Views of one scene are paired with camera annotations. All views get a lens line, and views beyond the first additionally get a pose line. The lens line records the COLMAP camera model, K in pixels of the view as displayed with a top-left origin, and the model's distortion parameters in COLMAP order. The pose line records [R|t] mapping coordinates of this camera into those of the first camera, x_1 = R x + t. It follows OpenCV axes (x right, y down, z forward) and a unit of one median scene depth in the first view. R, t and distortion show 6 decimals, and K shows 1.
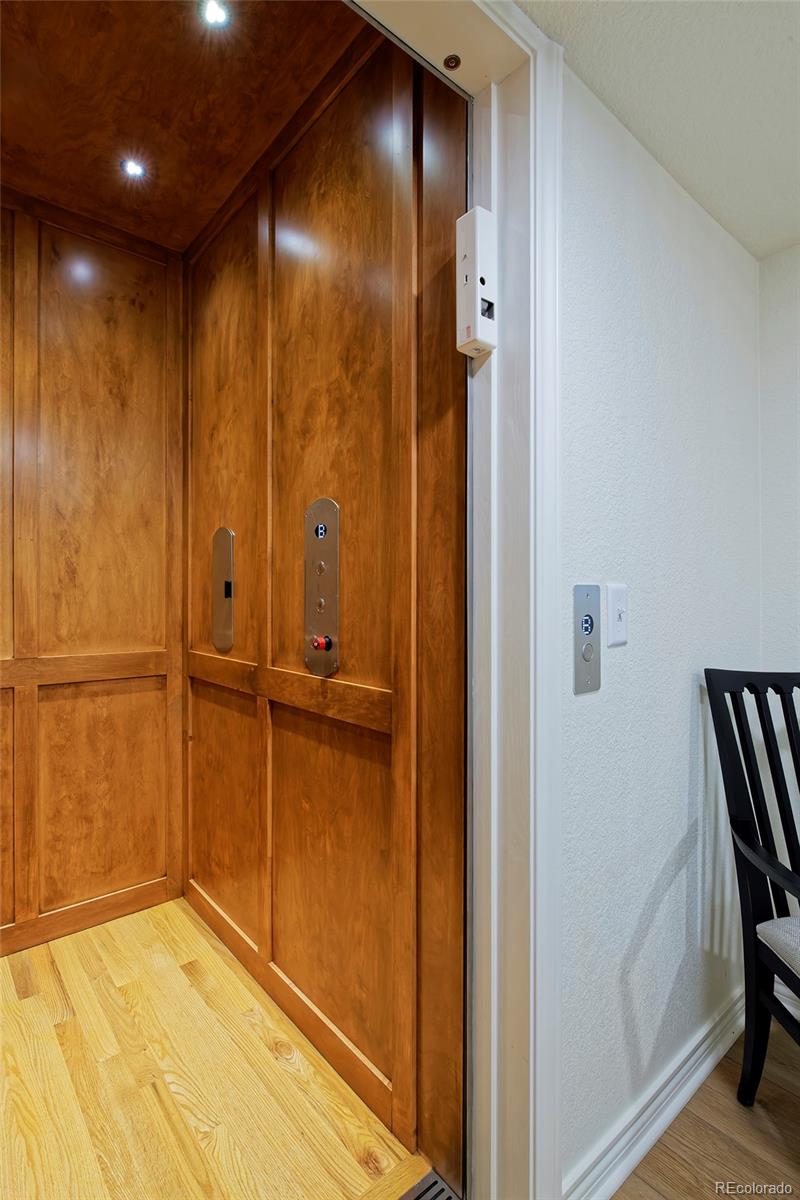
lens RADIAL K [[580.1, 0, 400.9], [0, 580.1, 597.4], [0, 0, 1]] dist [-0.004180, -0.000646]
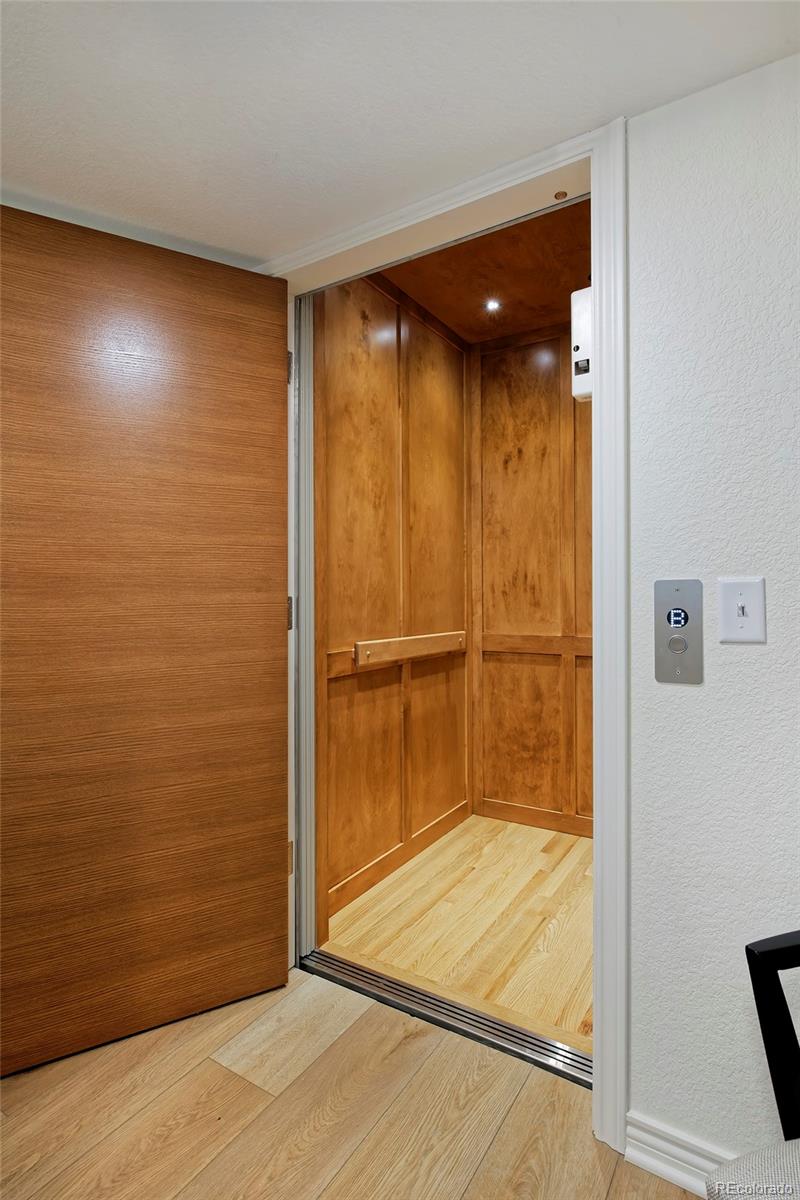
lens RADIAL K [[625.5, 0, 397.8], [0, 625.5, 597.4], [0, 0, 1]] dist [0.003403, 0.000423]
pose [[0.296027, -0.000145, -0.955180, 1.098784], [0.000148, 1.000000, -0.000106, 0.009050], [0.955180, -0.000110, 0.296027, 0.164199]]
